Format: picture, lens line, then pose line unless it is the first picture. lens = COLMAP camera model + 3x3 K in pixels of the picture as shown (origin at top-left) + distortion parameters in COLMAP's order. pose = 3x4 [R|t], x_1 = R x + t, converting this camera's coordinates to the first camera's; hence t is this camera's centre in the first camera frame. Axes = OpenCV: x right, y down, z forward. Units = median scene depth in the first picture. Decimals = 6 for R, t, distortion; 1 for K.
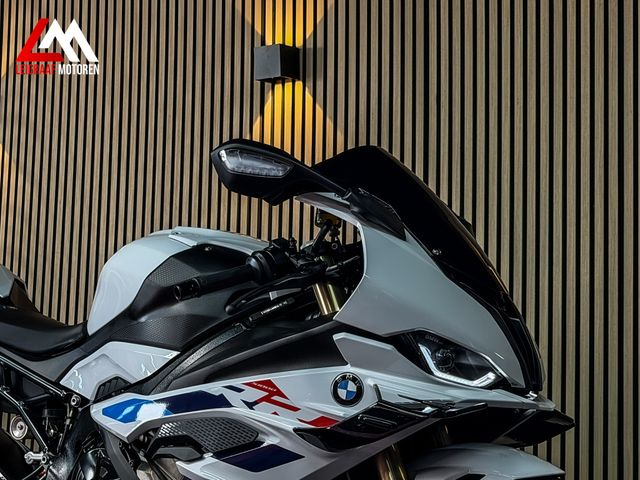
lens RADIAL K [[1404.5, 0, 320.0], [0, 1404.5, 240.0], [0, 0, 1]] dist [0.100307, 0.426549]
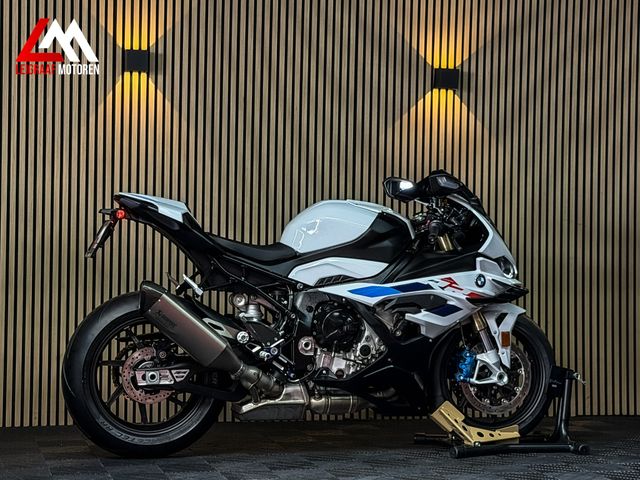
lens RADIAL K [[1404.5, 0, 320.0], [0, 1404.5, 240.0], [0, 0, 1]] dist [0.100307, 0.426549]
pose [[0.634430, -0.009369, 0.772923, -1.931477], [-0.087603, 0.992613, 0.083938, -0.134683], [-0.768000, -0.120963, 0.628923, -0.277941]]
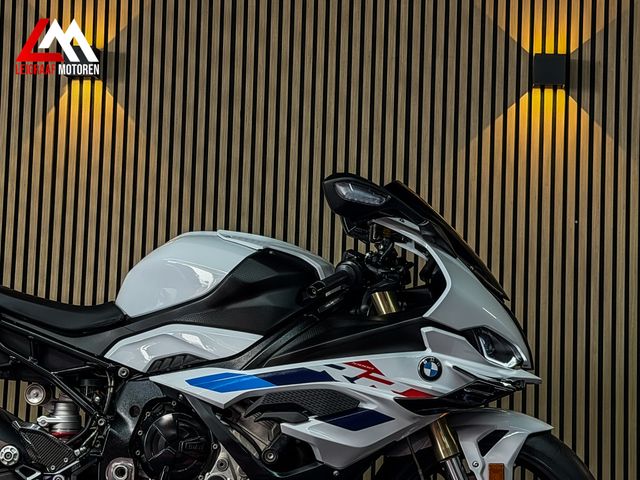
lens RADIAL K [[1404.5, 0, 320.0], [0, 1404.5, 240.0], [0, 0, 1]] dist [0.100307, 0.426549]
pose [[0.866211, 0.051055, 0.497063, -0.719582], [-0.068226, 0.997534, 0.016435, -0.030458], [-0.494999, -0.048149, 0.867559, -0.104825]]
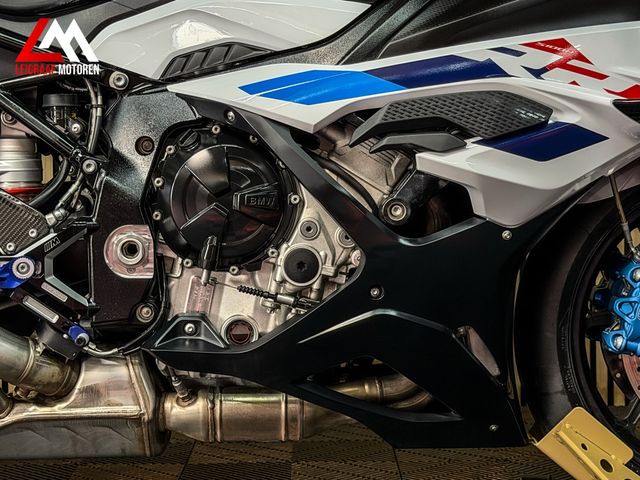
lens RADIAL K [[1404.5, 0, 320.0], [0, 1404.5, 240.0], [0, 0, 1]] dist [0.100307, 0.426549]
pose [[0.801680, -0.068476, 0.593819, -0.584299], [-0.042043, 0.984497, 0.170287, 0.081382], [-0.596274, -0.161482, 0.786372, 0.463453]]
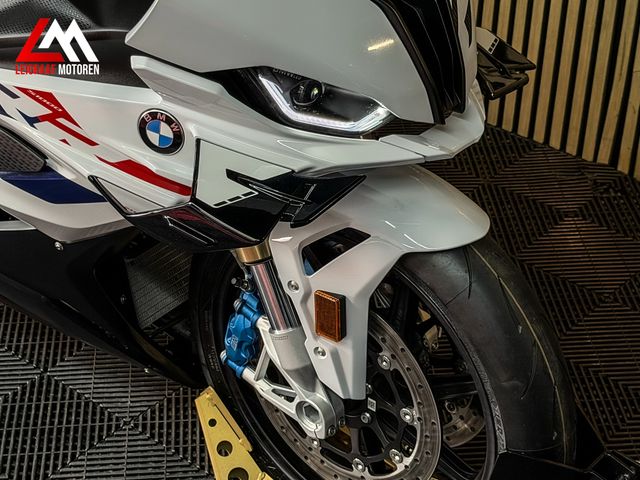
lens RADIAL K [[1404.5, 0, 320.0], [0, 1404.5, 240.0], [0, 0, 1]] dist [0.100307, 0.426549]
pose [[0.997166, 0.016384, -0.073429, 0.137749], [0.034622, 0.766588, 0.641205, -0.264379], [0.066795, -0.641930, 0.763848, 0.452580]]
